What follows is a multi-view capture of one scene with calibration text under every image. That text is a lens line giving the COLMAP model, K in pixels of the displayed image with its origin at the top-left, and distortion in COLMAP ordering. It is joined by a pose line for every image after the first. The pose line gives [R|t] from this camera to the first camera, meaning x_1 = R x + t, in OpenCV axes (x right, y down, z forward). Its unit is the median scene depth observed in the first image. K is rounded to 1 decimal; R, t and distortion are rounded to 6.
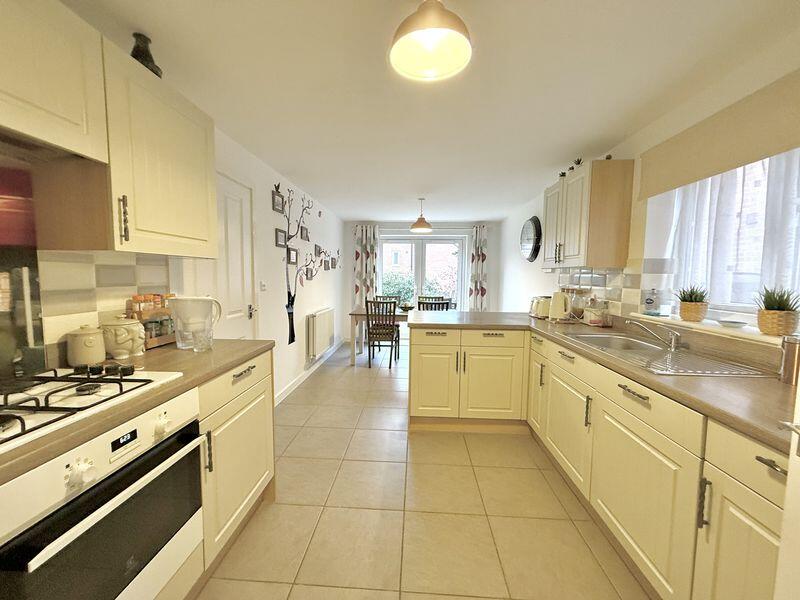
lens RADIAL K [[320.2, 0, 398.8], [0, 320.2, 299.0], [0, 0, 1]] dist [0.002750, 0.000208]
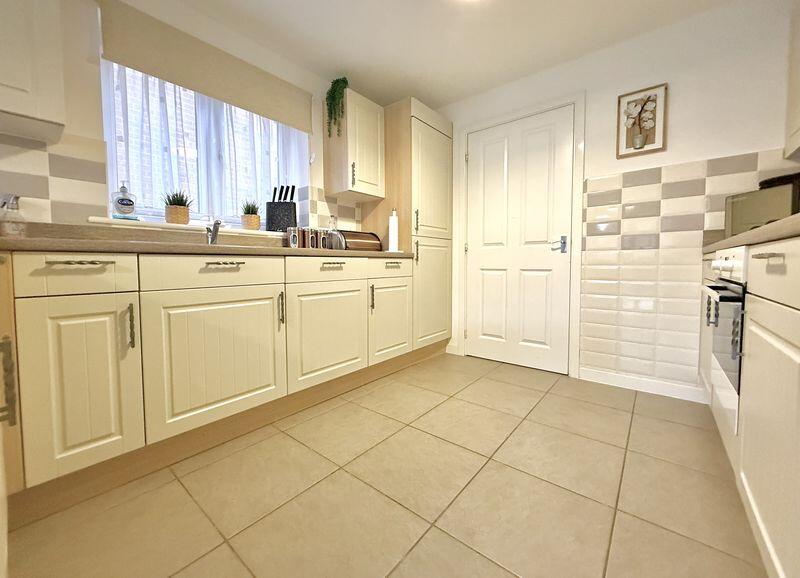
lens RADIAL K [[318.8, 0, 400.3], [0, 318.8, 278.6], [0, 0, 1]] dist [-0.001550, -0.000223]
pose [[-0.807899, -0.040157, 0.587951, -0.076410], [0.040512, 0.991531, 0.123389, 0.042396], [-0.587926, 0.123504, -0.799431, 0.426788]]
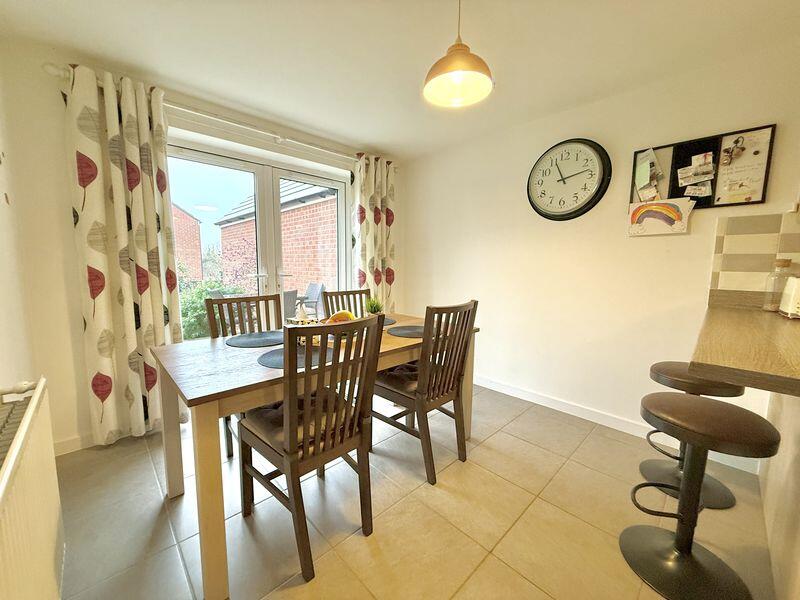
lens RADIAL K [[320.2, 0, 398.0], [0, 320.2, 297.6], [0, 0, 1]] dist [0.002750, 0.000208]
pose [[0.702083, -0.080138, 0.707572, -0.147954], [0.052272, 0.996767, 0.061026, -0.019379], [-0.710174, -0.005859, 0.704001, 0.580103]]
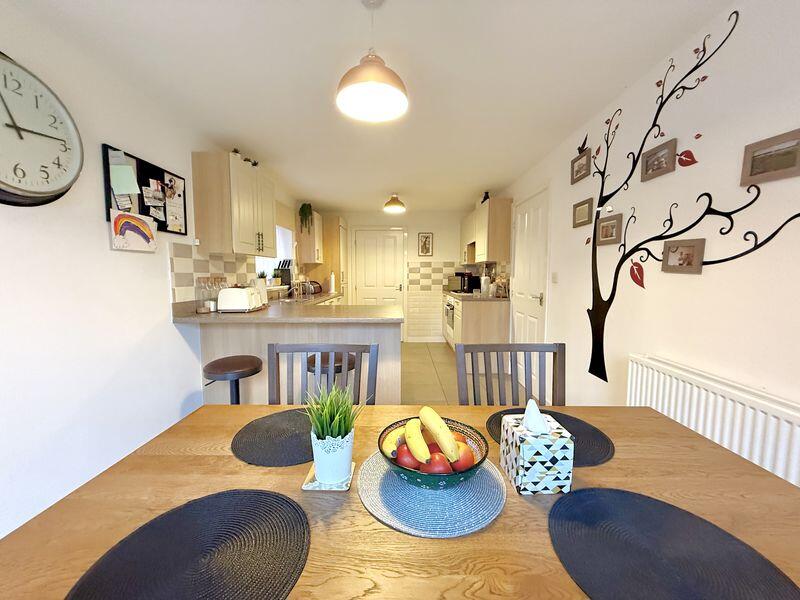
lens RADIAL K [[320.2, 0, 399.3], [0, 320.2, 300.4], [0, 0, 1]] dist [0.002750, 0.000208]
pose [[-0.999268, -0.012464, -0.036181, 0.027332], [-0.018080, 0.987066, 0.159293, -0.053914], [0.033728, 0.159831, -0.986568, 0.916408]]
